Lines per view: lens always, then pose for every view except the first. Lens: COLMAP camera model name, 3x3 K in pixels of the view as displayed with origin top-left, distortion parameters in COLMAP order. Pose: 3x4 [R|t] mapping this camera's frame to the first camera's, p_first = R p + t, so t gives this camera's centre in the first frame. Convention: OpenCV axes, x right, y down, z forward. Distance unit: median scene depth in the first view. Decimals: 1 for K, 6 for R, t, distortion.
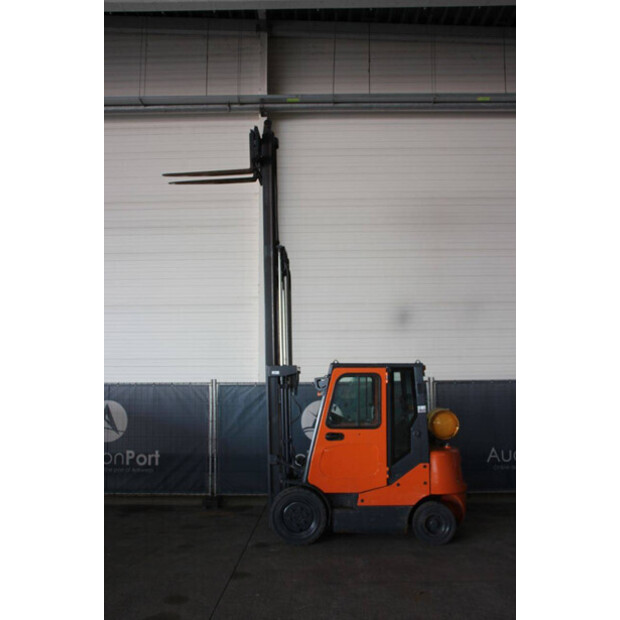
lens RADIAL K [[624.7, 0, 309.5], [0, 624.7, 316.3], [0, 0, 1]] dist [-0.090228, 0.000000]
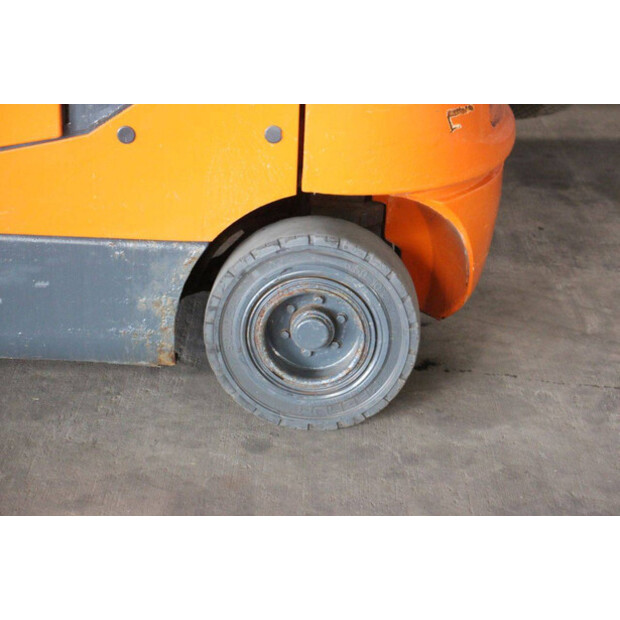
lens RADIAL K [[1490.0, 0, 310.2], [0, 1490.0, 310.4], [0, 0, 1]] dist [0.499159, 0.000000]
pose [[0.998276, 0.027136, 0.052046, 0.171468], [-0.049456, 0.866426, 0.496850, 0.089248], [-0.031611, -0.498567, 0.866274, 0.569236]]
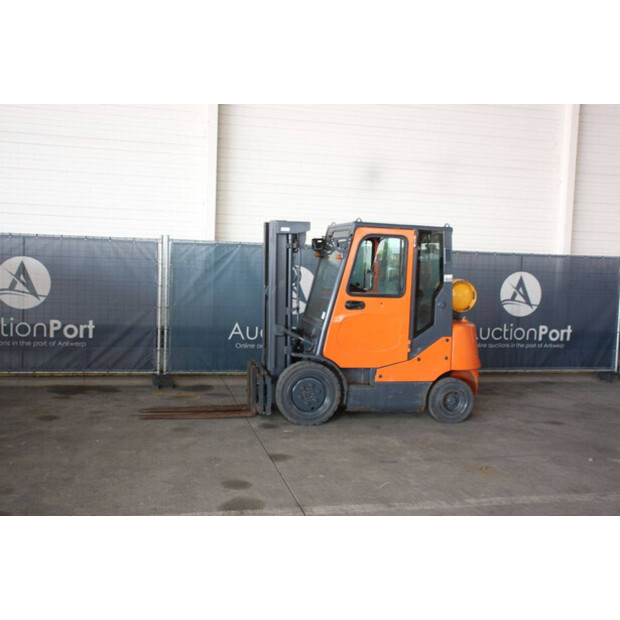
lens RADIAL K [[732.9, 0, 315.4], [0, 732.9, 315.9], [0, 0, 1]] dist [-0.014984, 0.000000]
pose [[0.965329, 0.020914, 0.260196, -0.279870], [-0.069775, 0.981189, 0.180001, 0.024386], [-0.251537, -0.191916, 0.948629, 0.023879]]
